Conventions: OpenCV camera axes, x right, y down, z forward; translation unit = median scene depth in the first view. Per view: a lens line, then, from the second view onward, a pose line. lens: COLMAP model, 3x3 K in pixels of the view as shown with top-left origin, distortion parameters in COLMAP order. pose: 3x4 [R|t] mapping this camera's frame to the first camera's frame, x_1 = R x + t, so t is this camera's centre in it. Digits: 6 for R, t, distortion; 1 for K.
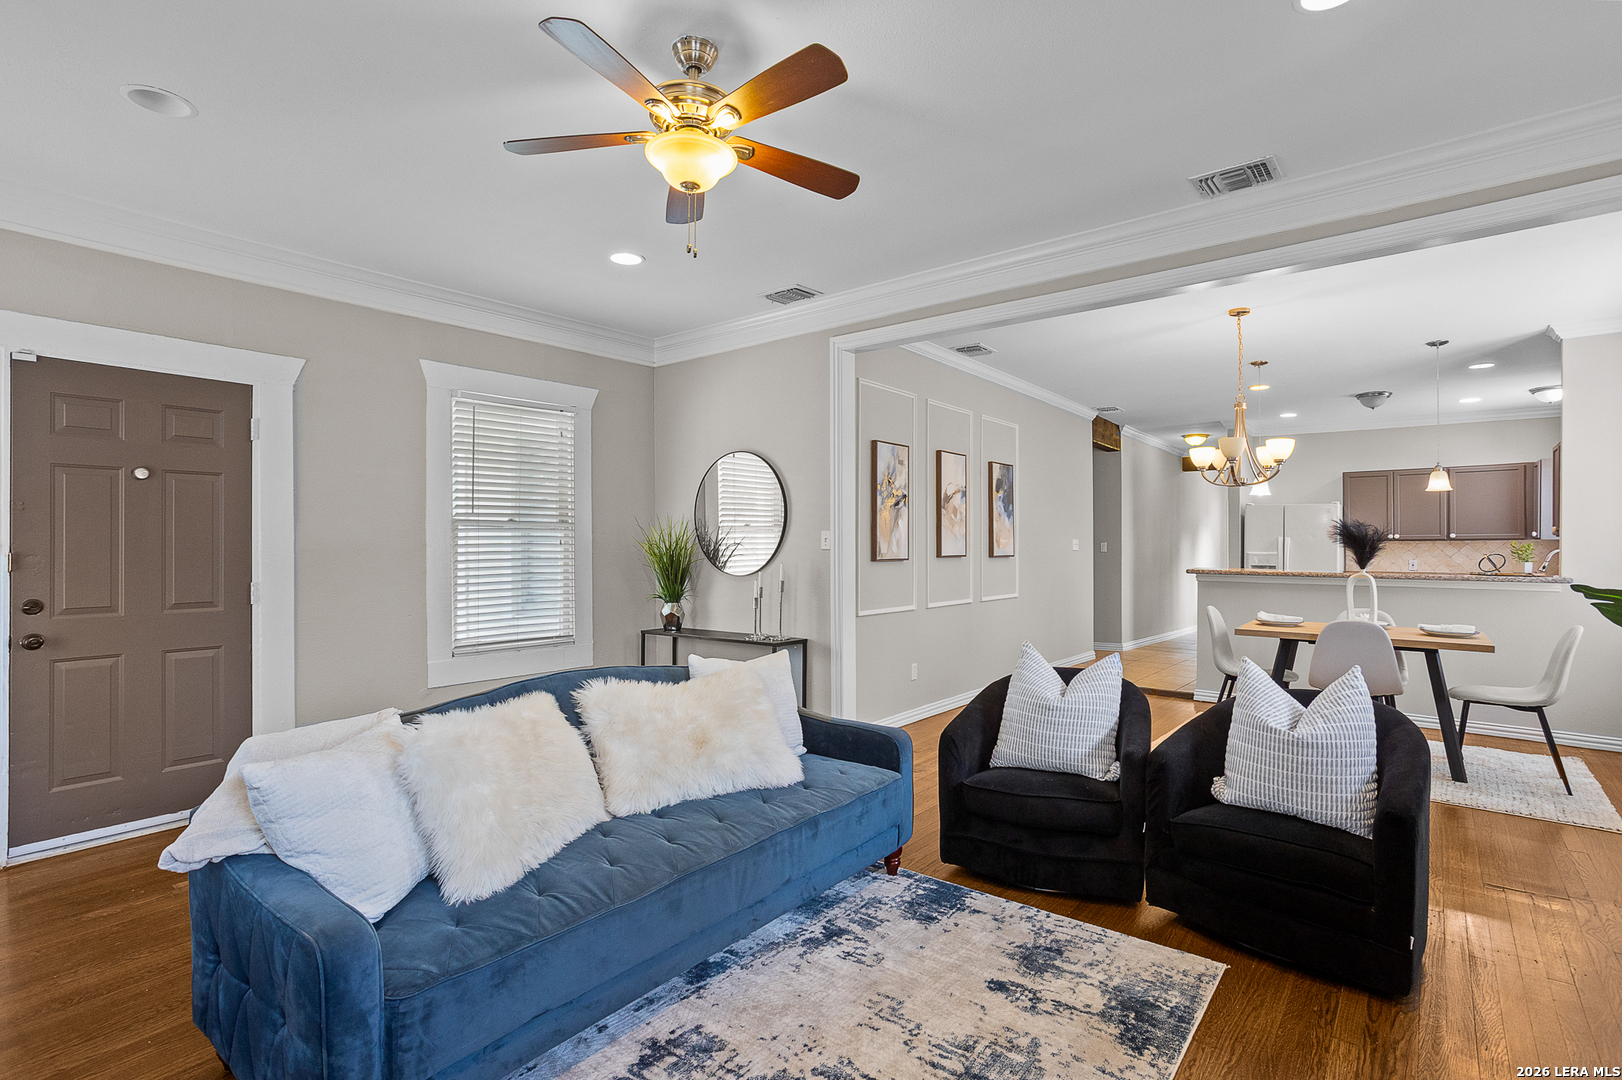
lens RADIAL K [[757.7, 0, 811.0], [0, 757.7, 540.0], [0, 0, 1]] dist [-0.051882, 0.000084]
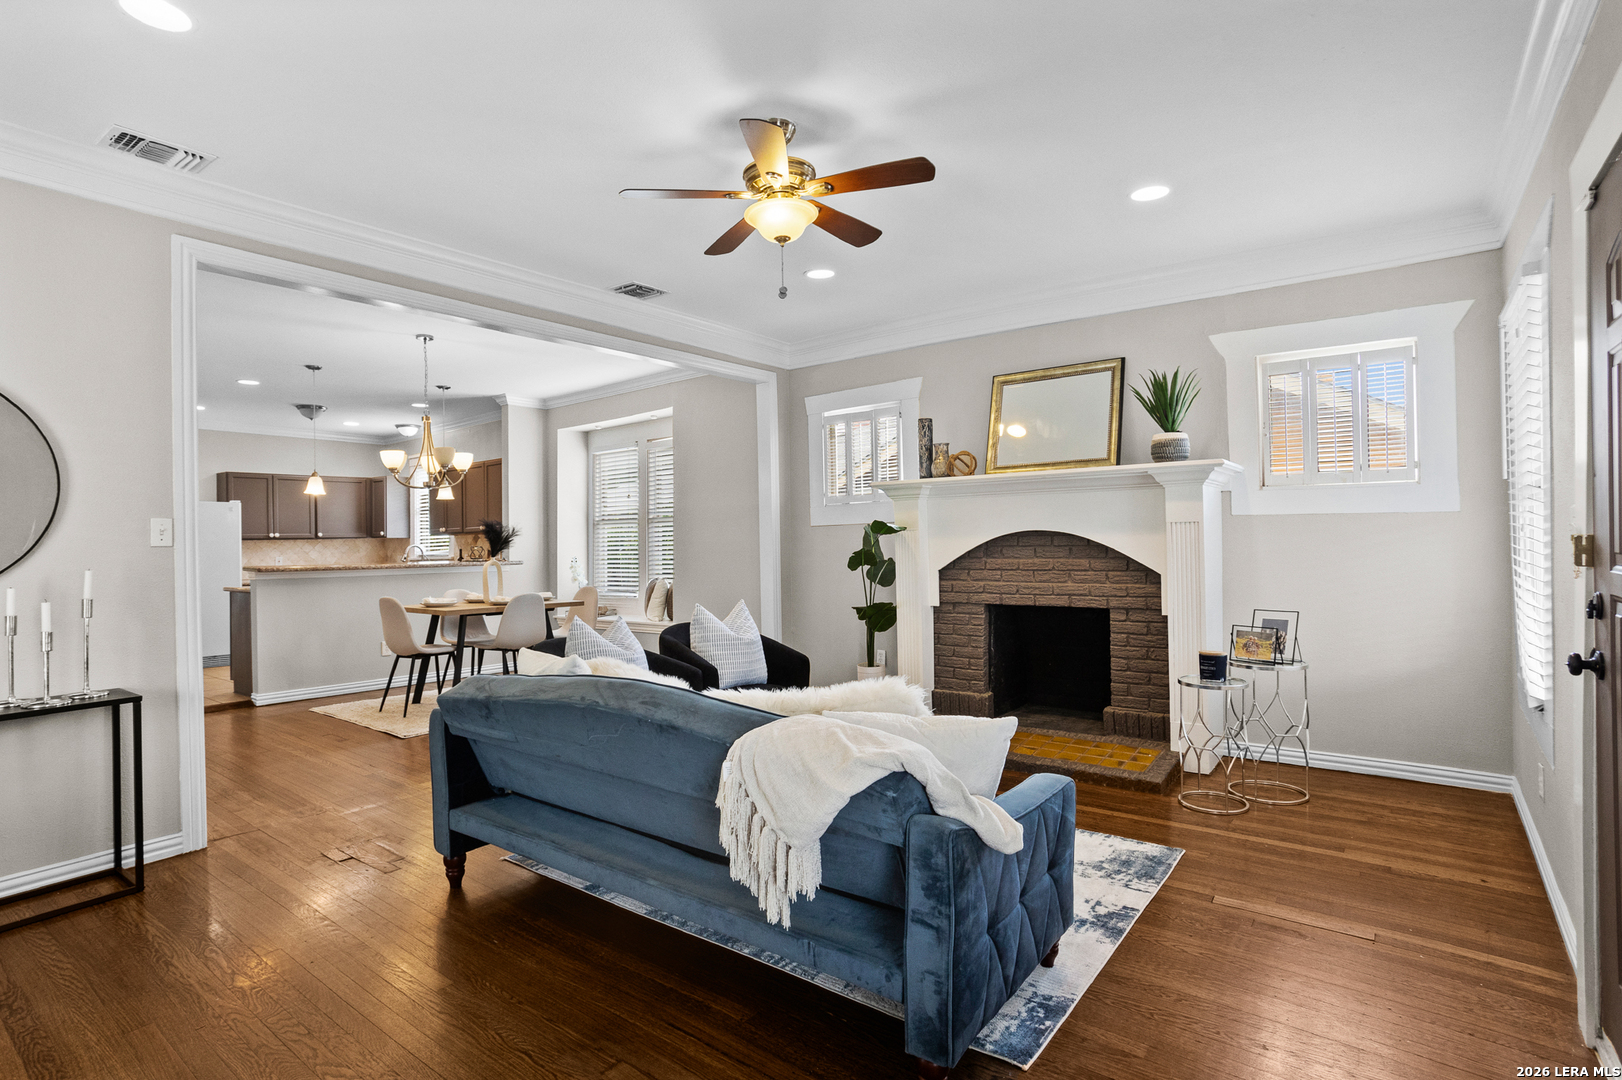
lens RADIAL K [[757.7, 0, 811.0], [0, 757.7, 540.0], [0, 0, 1]] dist [-0.051882, 0.000084]
pose [[-0.056552, -0.001143, 0.998399, -0.387430], [0.005000, 0.999986, 0.001428, 0.005340], [-0.998387, 0.005073, -0.056546, 0.299597]]
